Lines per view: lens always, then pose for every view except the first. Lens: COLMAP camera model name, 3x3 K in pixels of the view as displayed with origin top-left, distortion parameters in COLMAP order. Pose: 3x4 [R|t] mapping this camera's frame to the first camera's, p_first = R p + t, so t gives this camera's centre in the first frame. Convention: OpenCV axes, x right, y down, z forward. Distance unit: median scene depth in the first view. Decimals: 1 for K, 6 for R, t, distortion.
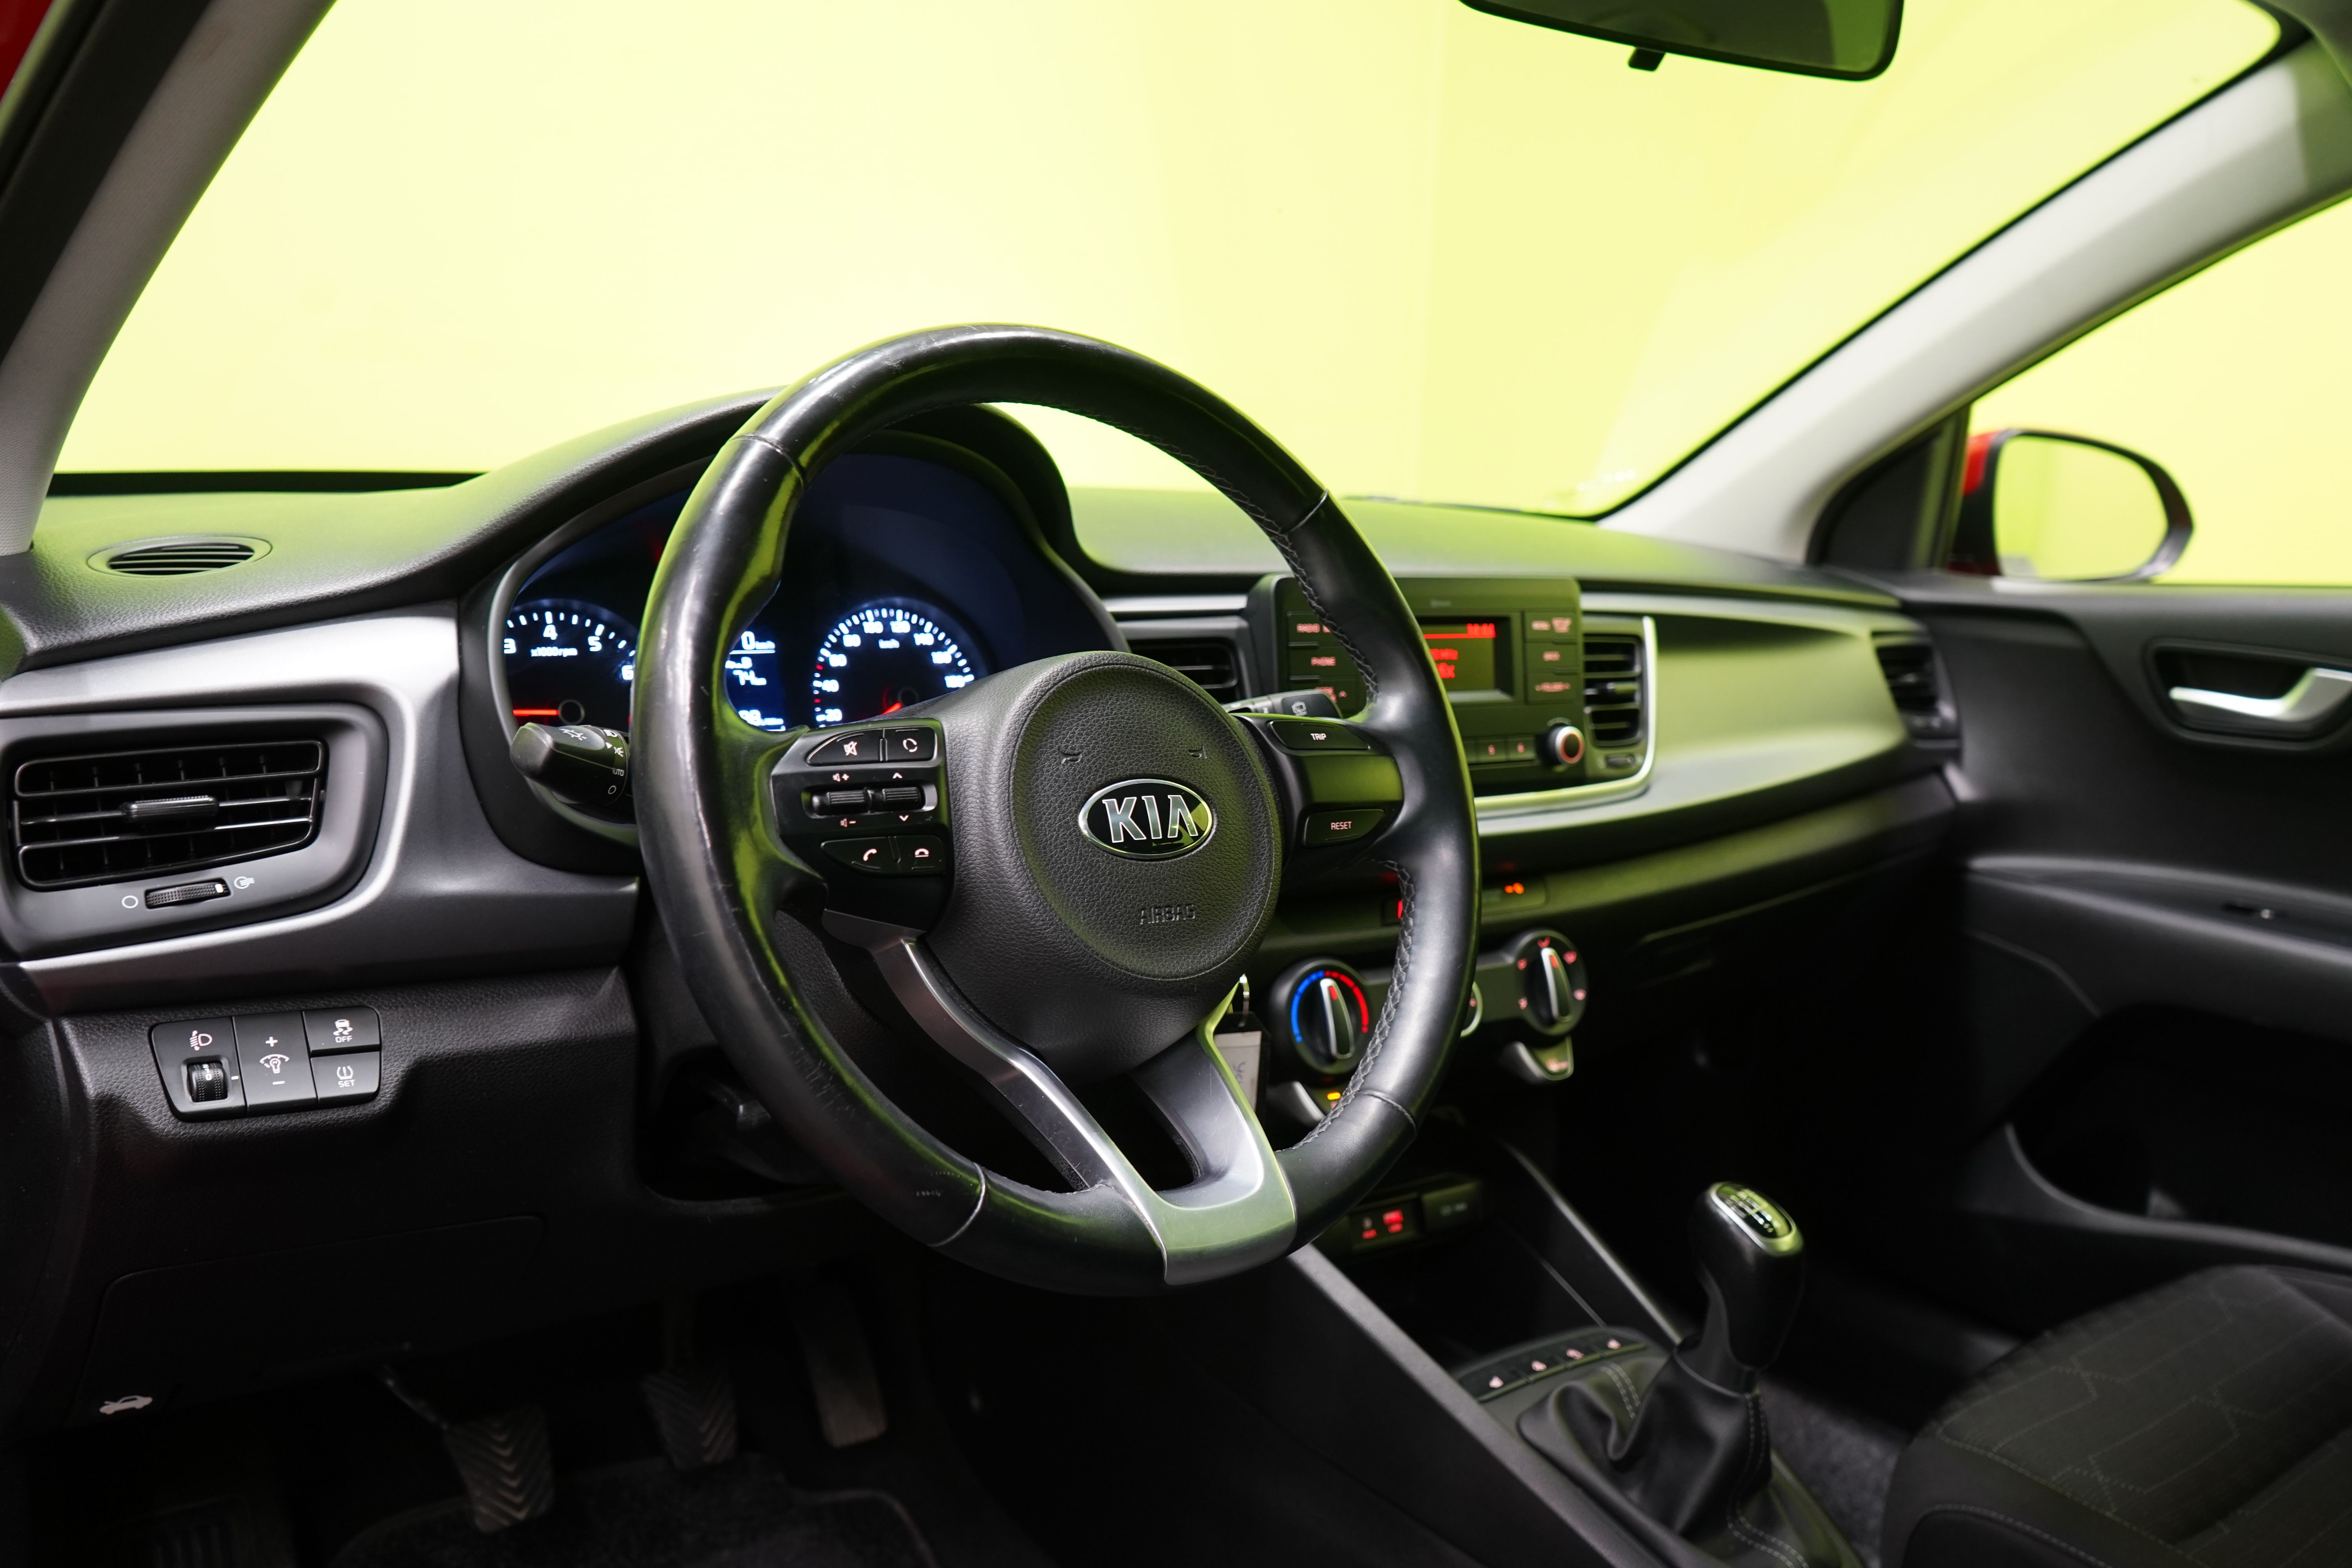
lens RADIAL K [[1894.5, 0, 1176.0], [0, 1894.5, 784.0], [0, 0, 1]] dist [-0.014910, 0.001472]
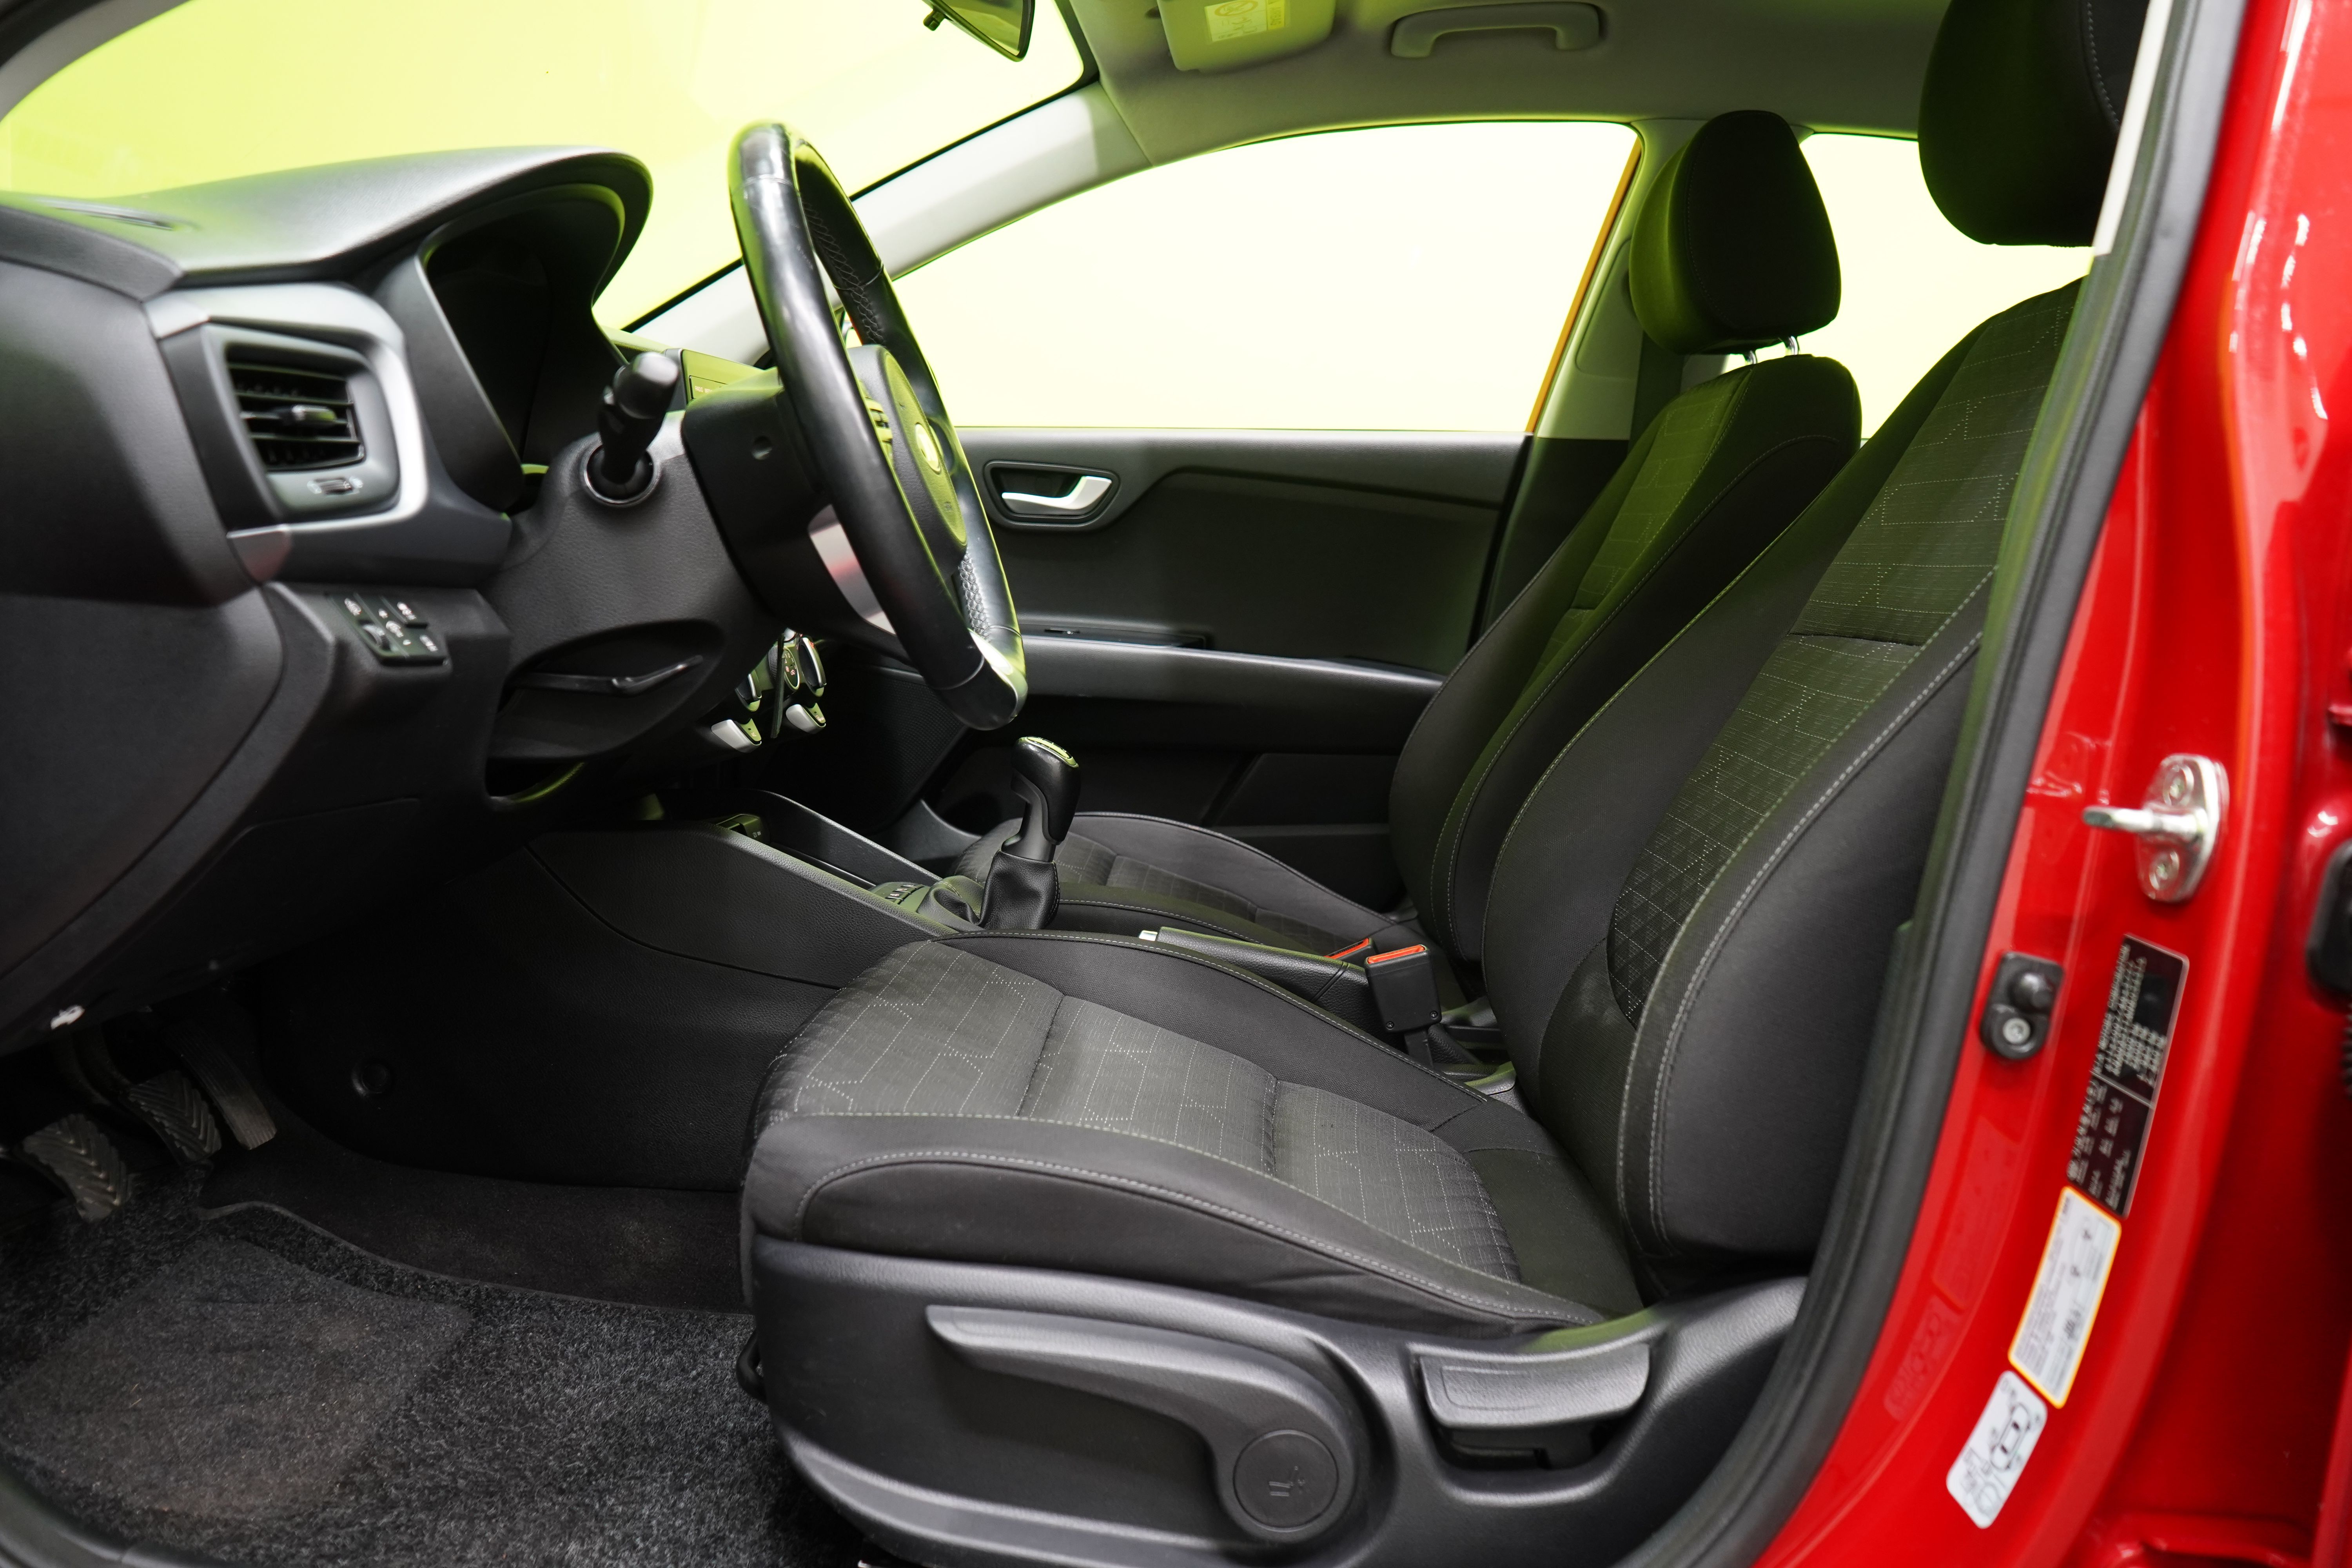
lens RADIAL K [[1894.5, 0, 1176.0], [0, 1894.5, 784.0], [0, 0, 1]] dist [-0.014910, 0.001472]
pose [[0.653599, -0.095074, 0.750846, -0.783844], [0.085155, 0.995017, 0.051865, 0.165341], [-0.752035, 0.030040, 0.658438, -0.146177]]
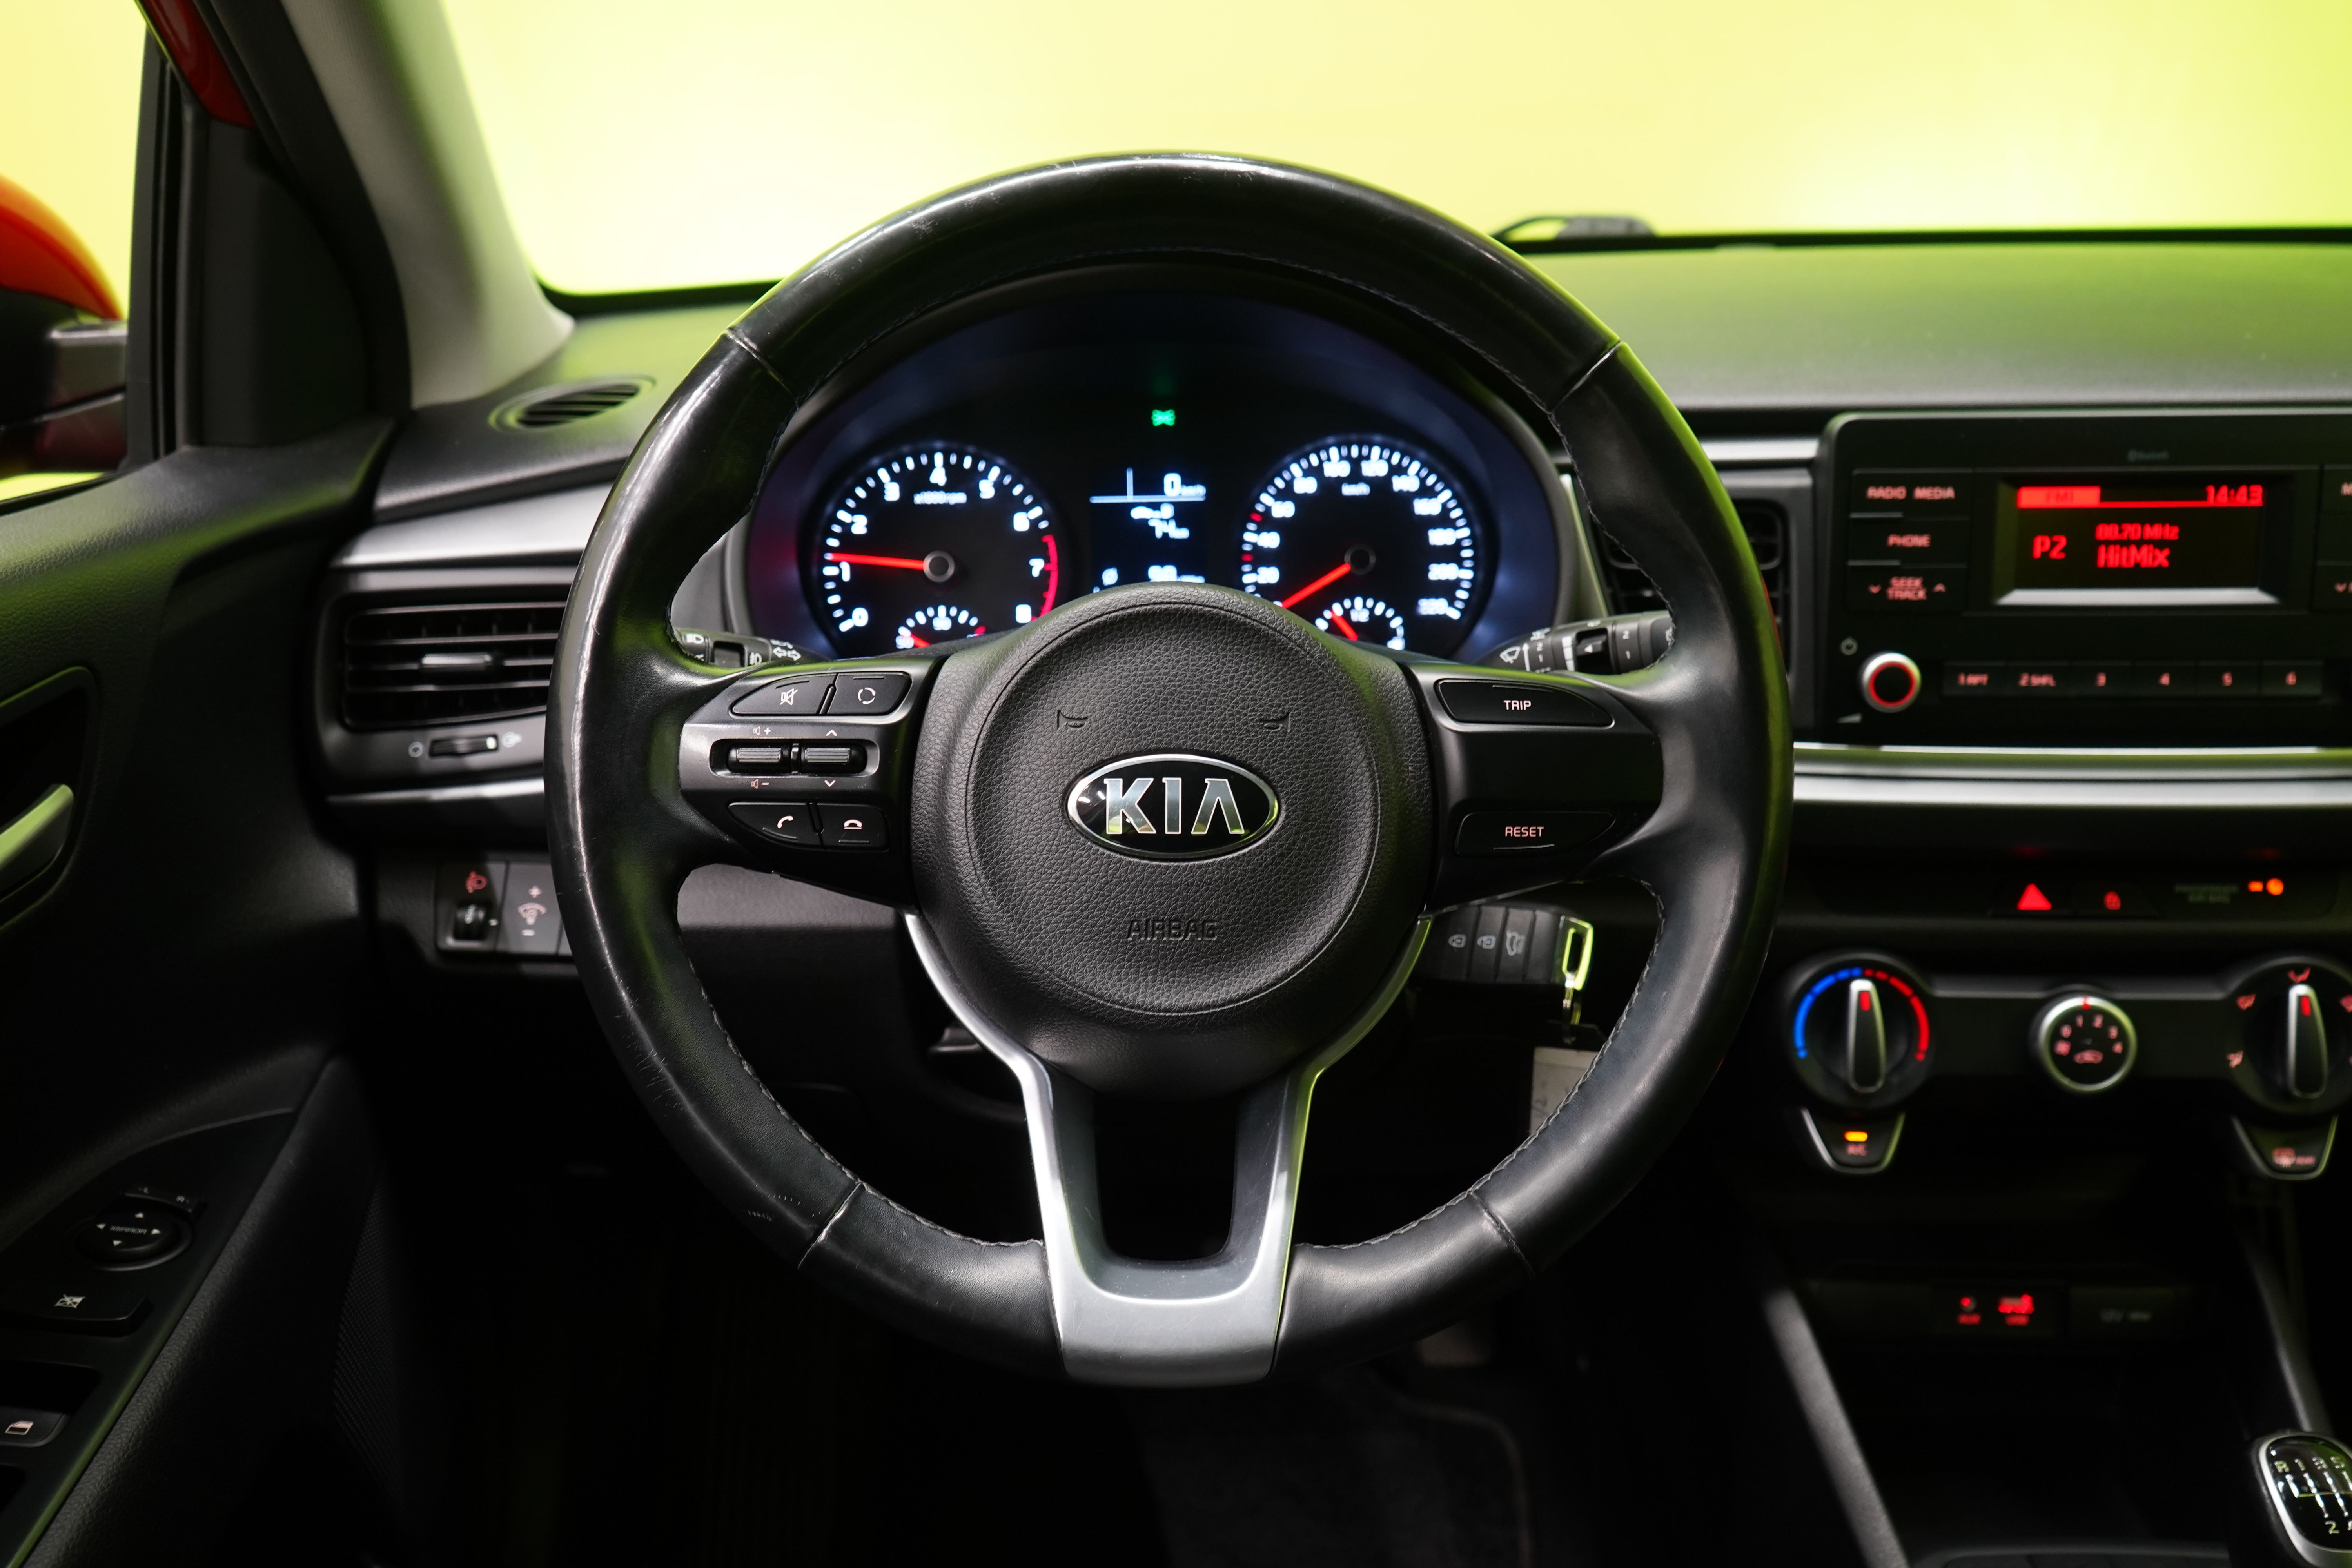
lens RADIAL K [[2108.8, 0, 1176.0], [0, 2108.8, 784.0], [0, 0, 1]] dist [0.003077, 0.012247]
pose [[0.791096, 0.135781, -0.596432, 0.359959], [-0.047283, 0.985709, 0.161687, -0.093985], [0.609862, -0.099709, 0.786210, 0.218246]]
